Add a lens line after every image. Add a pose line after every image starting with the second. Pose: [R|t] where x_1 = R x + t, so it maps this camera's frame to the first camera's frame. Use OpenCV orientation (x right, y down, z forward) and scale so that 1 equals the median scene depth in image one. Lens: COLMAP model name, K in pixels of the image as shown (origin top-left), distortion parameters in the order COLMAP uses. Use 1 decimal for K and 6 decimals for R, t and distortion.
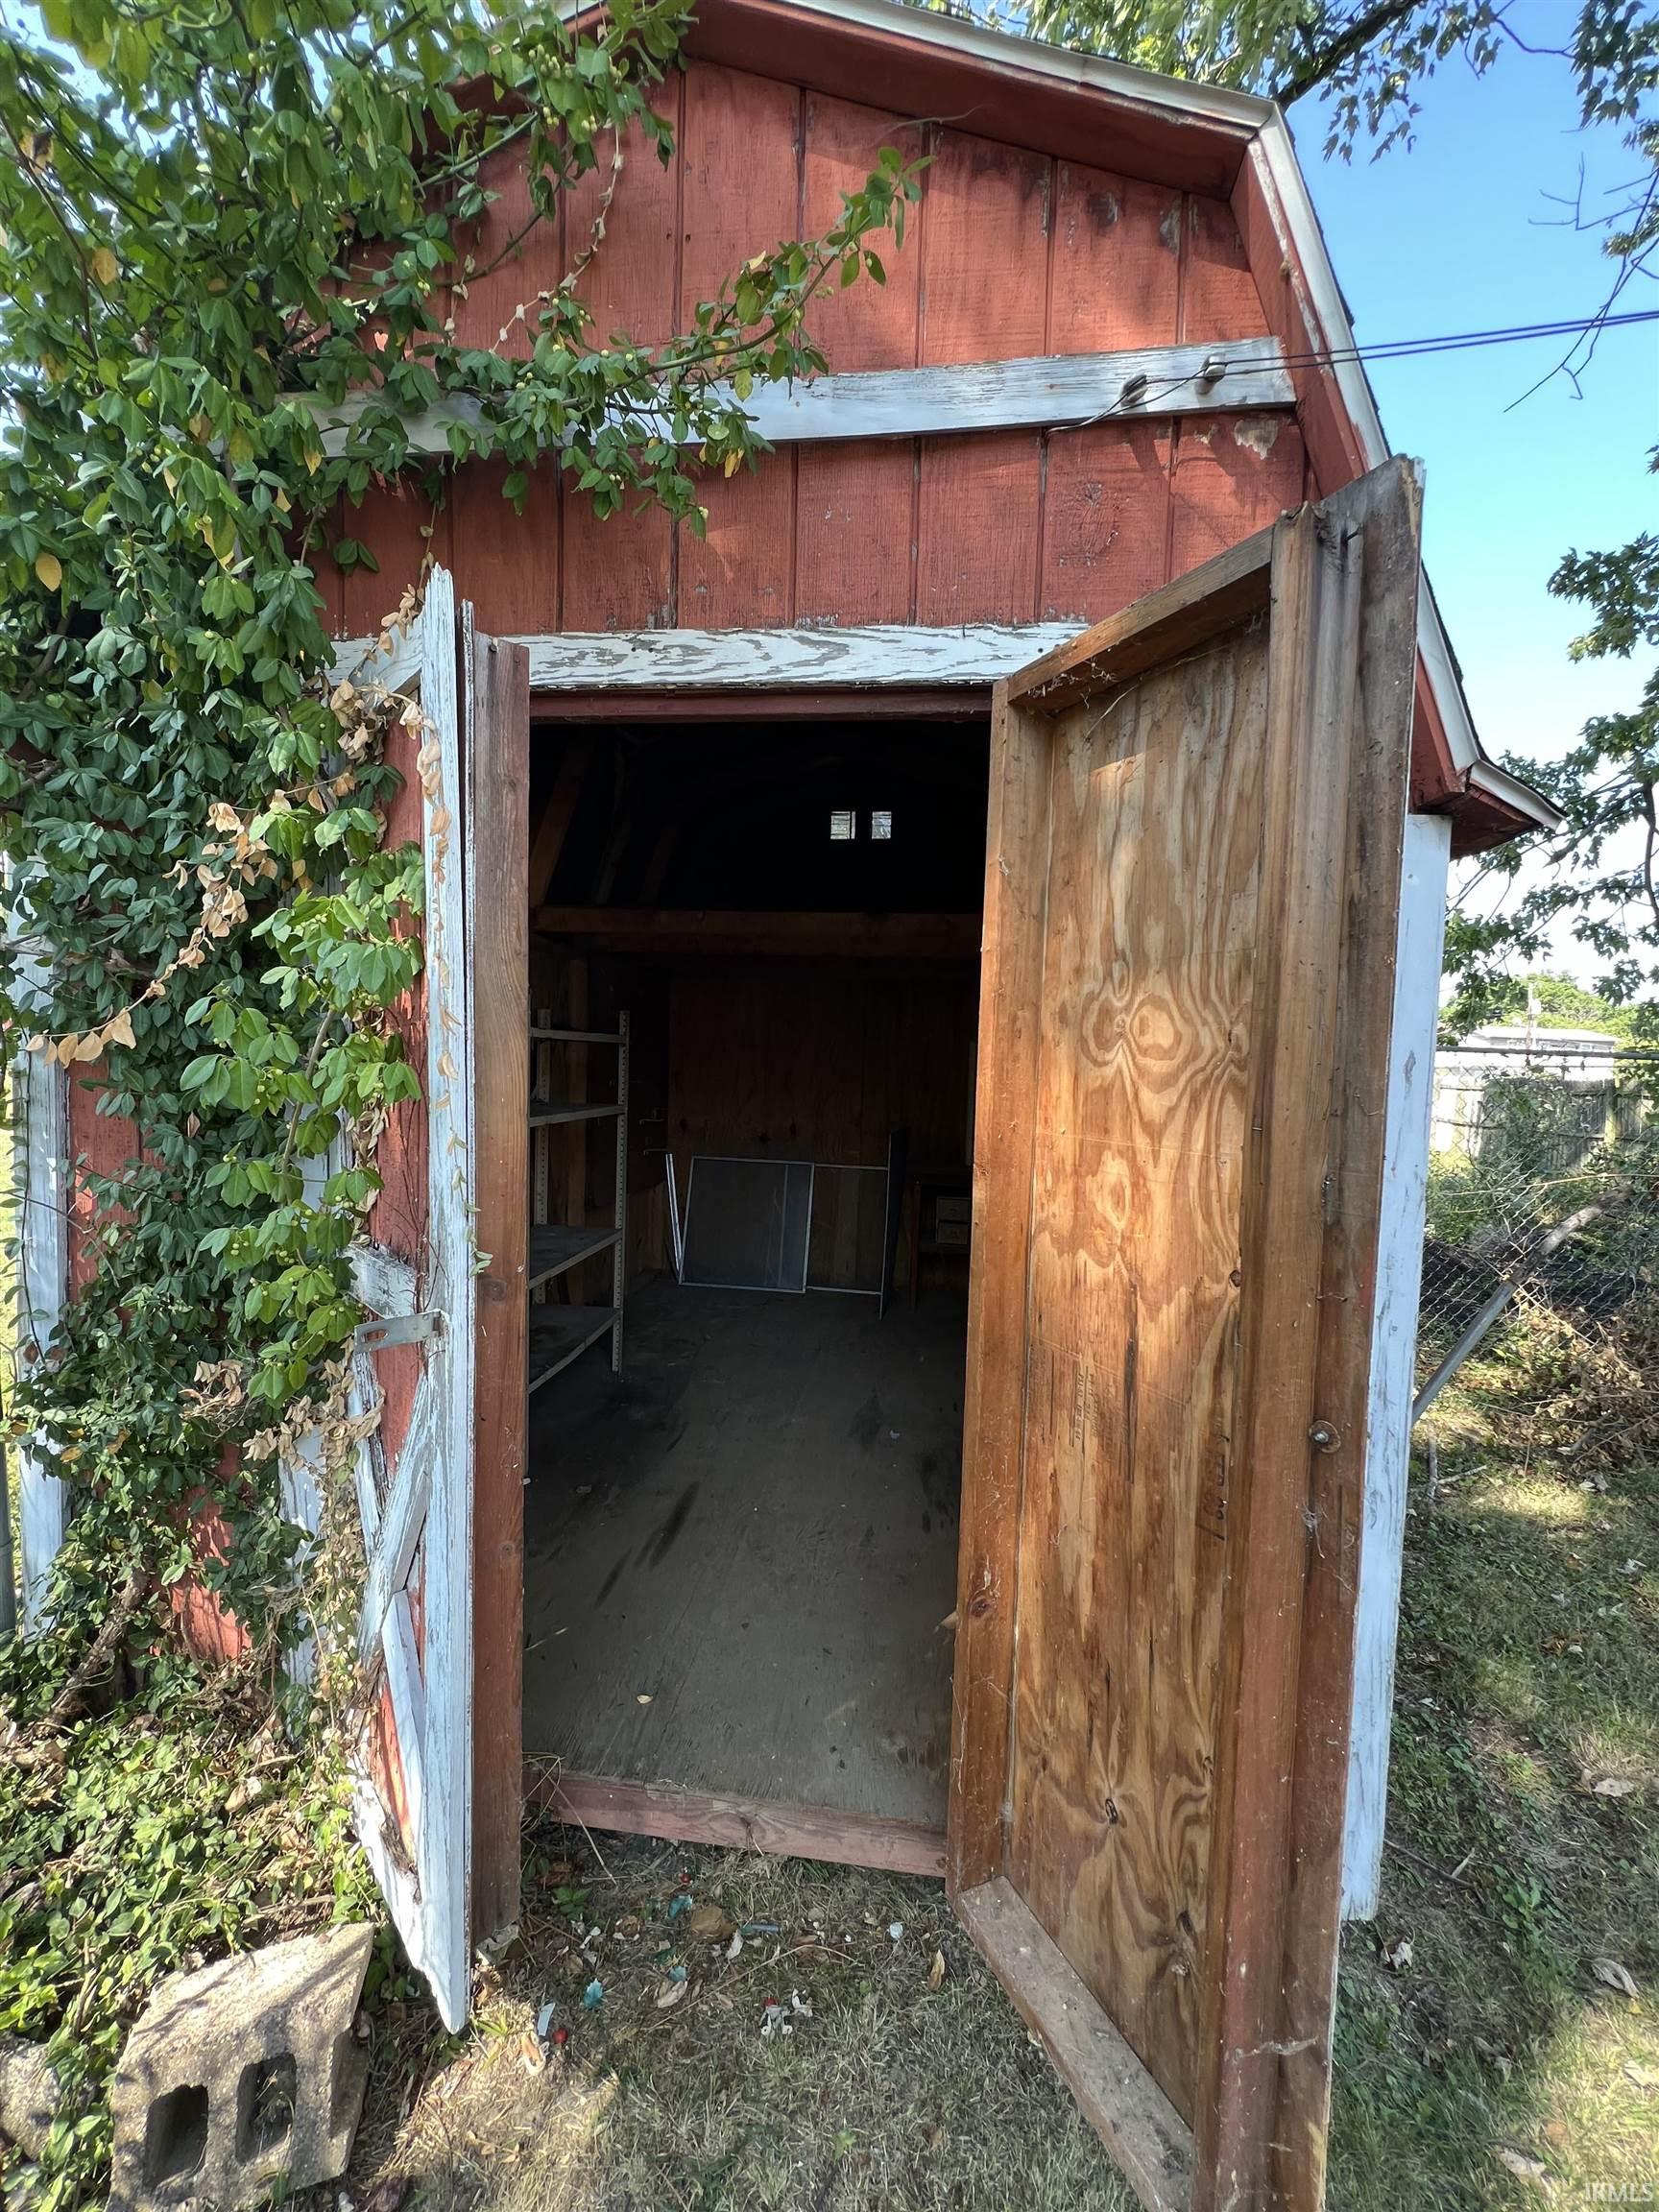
lens RADIAL K [[883.0, 0, 829.5], [0, 883.0, 1106.0], [0, 0, 1]] dist [-0.001231, 0.000161]
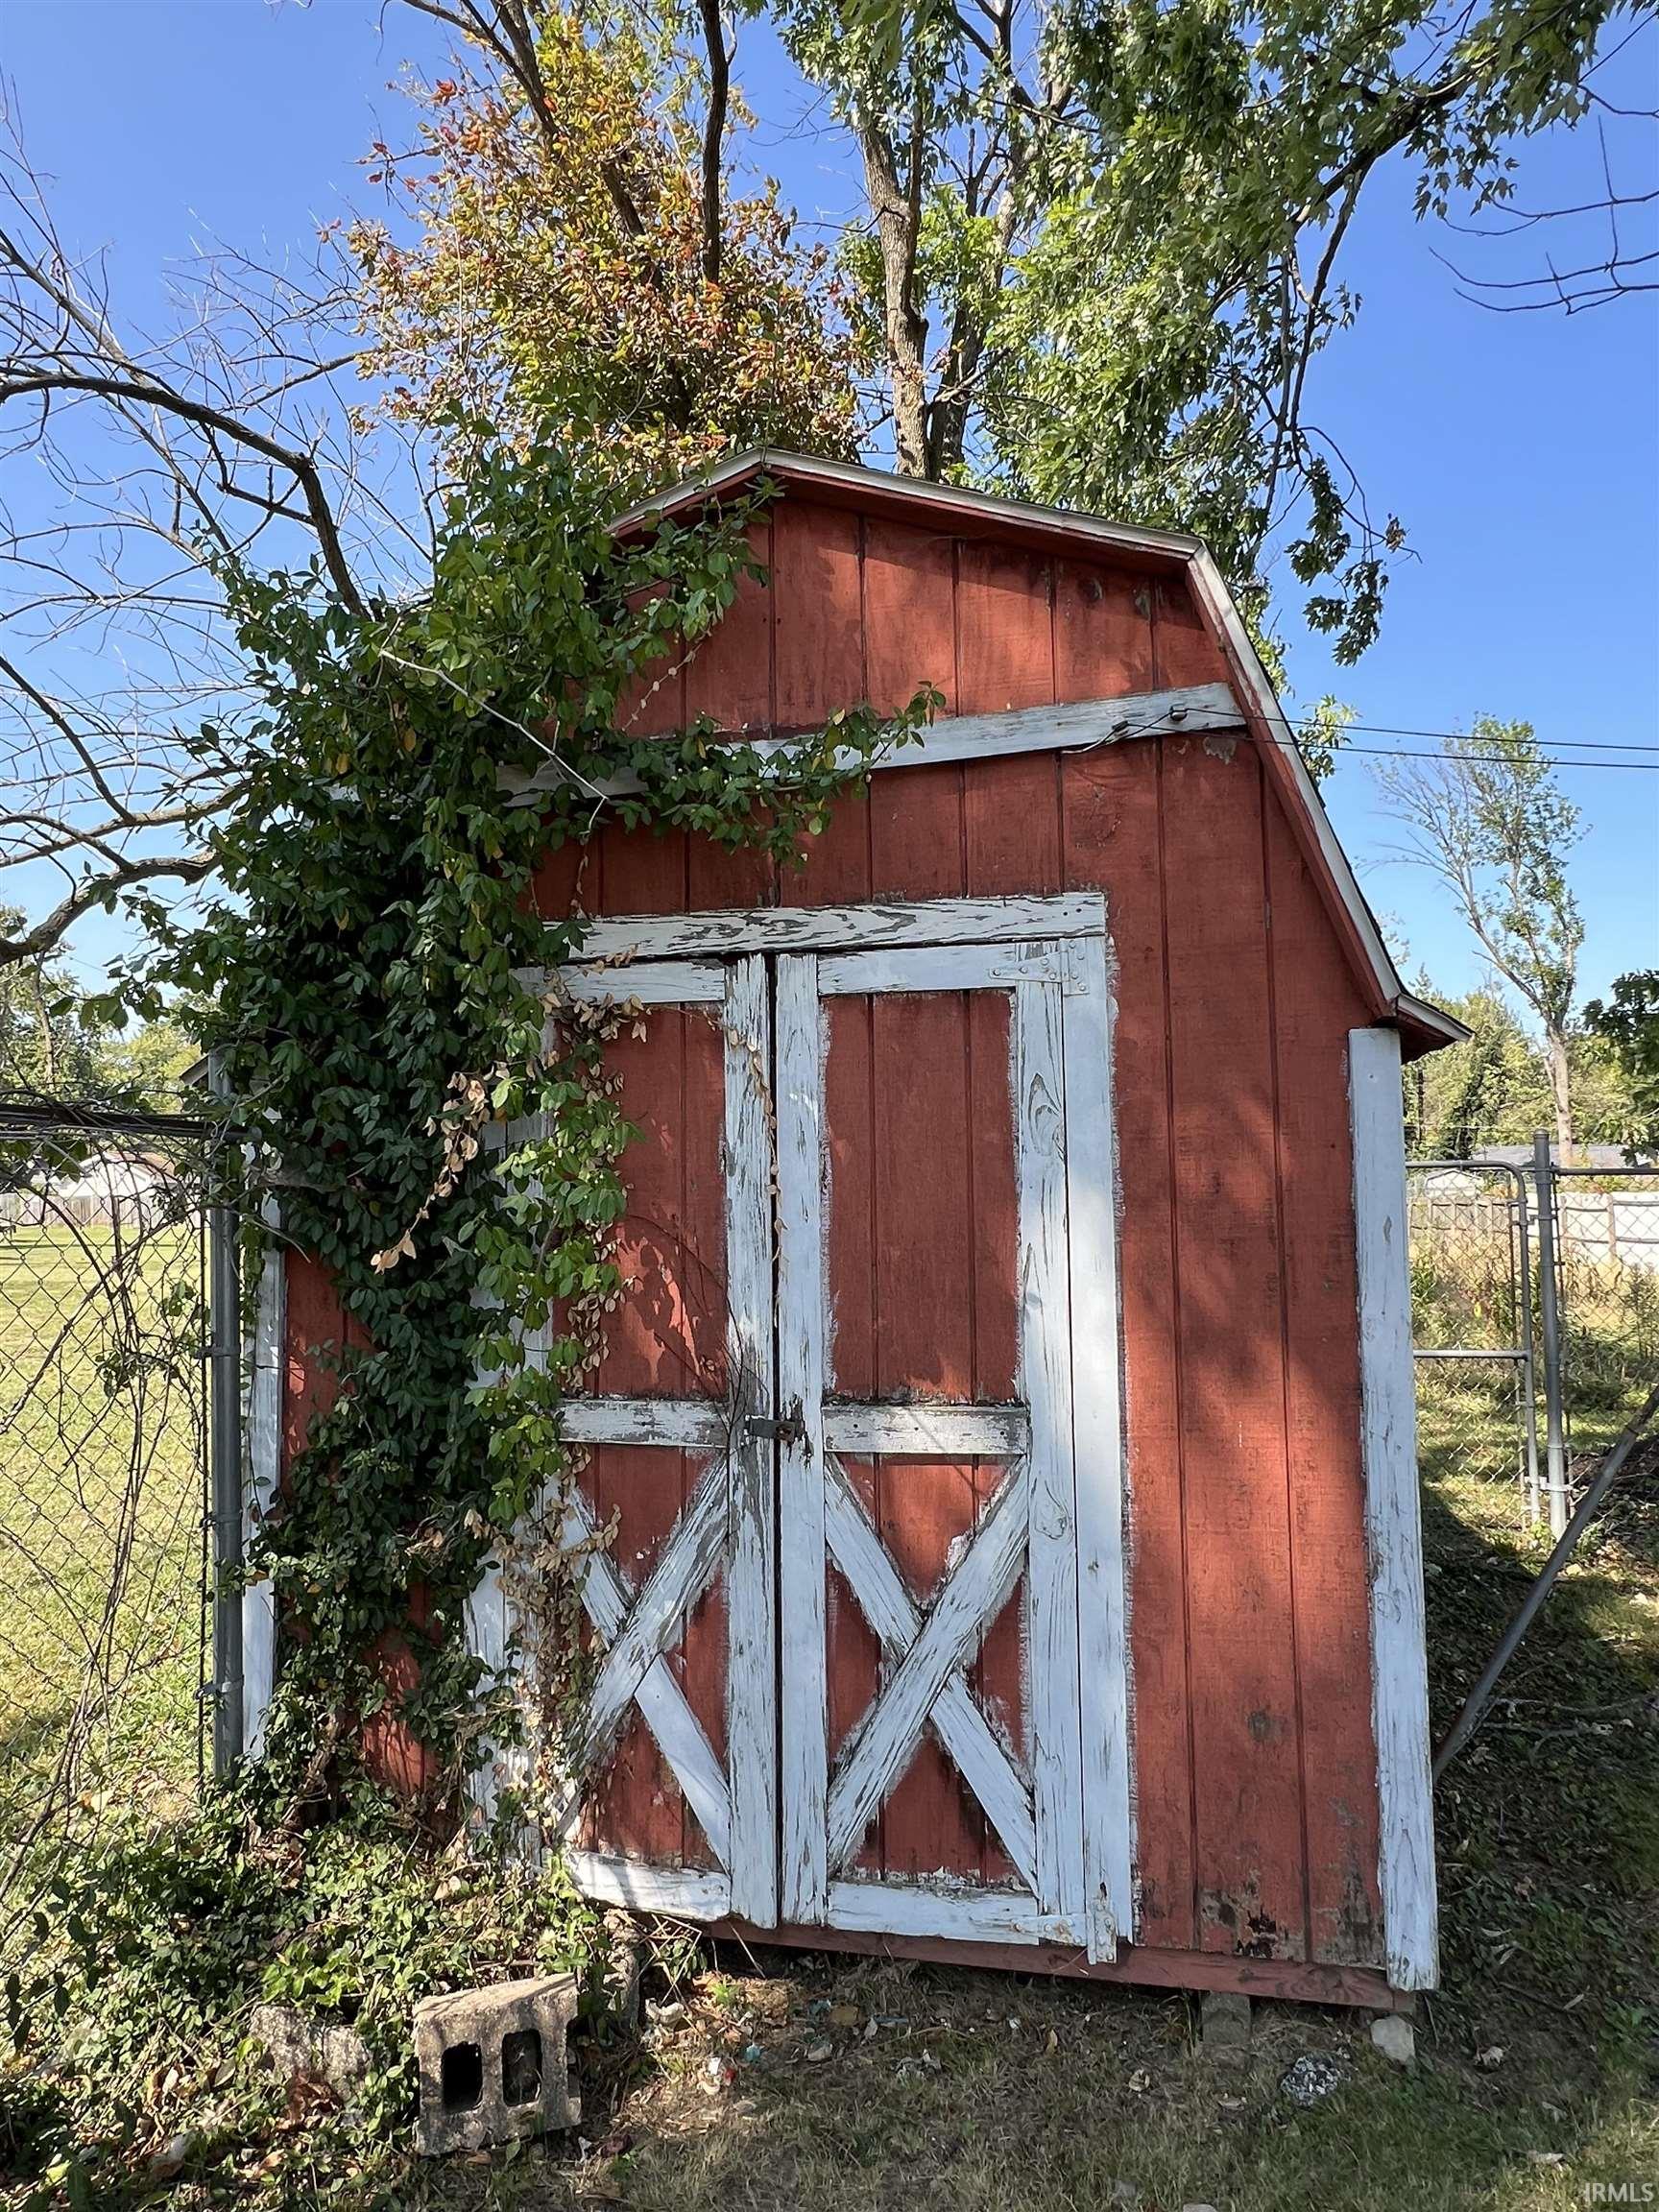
lens RADIAL K [[1282.0, 0, 829.5], [0, 1282.0, 1106.0], [0, 0, 1]] dist [-0.000590, -0.000684]
pose [[0.995582, -0.049960, -0.079498, 0.030353], [0.039740, 0.991322, -0.125309, -0.019588], [0.085069, 0.121596, 0.988928, -0.788127]]
